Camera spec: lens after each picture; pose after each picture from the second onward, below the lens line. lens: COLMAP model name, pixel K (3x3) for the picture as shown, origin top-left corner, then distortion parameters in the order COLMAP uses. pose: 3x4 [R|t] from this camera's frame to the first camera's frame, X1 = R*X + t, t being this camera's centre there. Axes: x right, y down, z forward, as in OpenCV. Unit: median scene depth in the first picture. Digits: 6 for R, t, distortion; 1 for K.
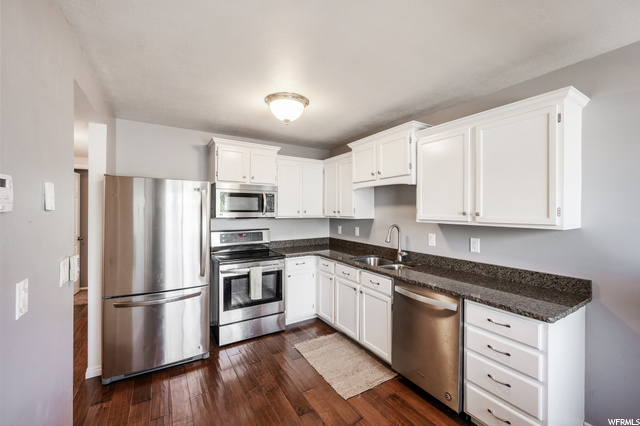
lens RADIAL K [[261.5, 0, 320.0], [0, 261.5, 213.0], [0, 0, 1]] dist [0.000835, 0.000004]
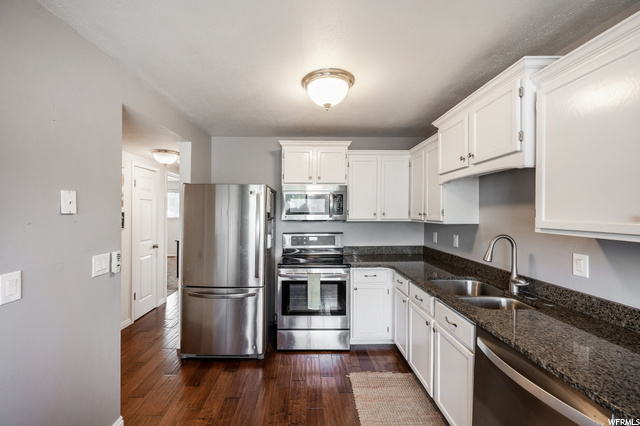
lens RADIAL K [[252.9, 0, 305.7], [0, 252.9, 214.9], [0, 0, 1]] dist [-0.000186, -0.000206]
pose [[0.853443, 0.002152, -0.521182, 0.192645], [-0.002004, 0.999998, 0.000847, -0.002983], [0.521183, 0.000322, 0.853445, 0.223206]]
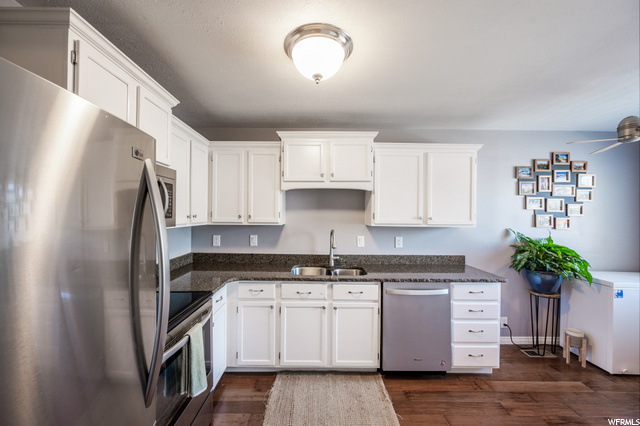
lens RADIAL K [[252.3, 0, 313.9], [0, 252.3, 215.3], [0, 0, 1]] dist [0.000191, -0.000018]
pose [[0.520461, -0.001371, 0.853884, -0.542161], [0.000888, 0.999999, 0.001064, -0.009434], [-0.853885, 0.000204, 0.520462, 0.556545]]
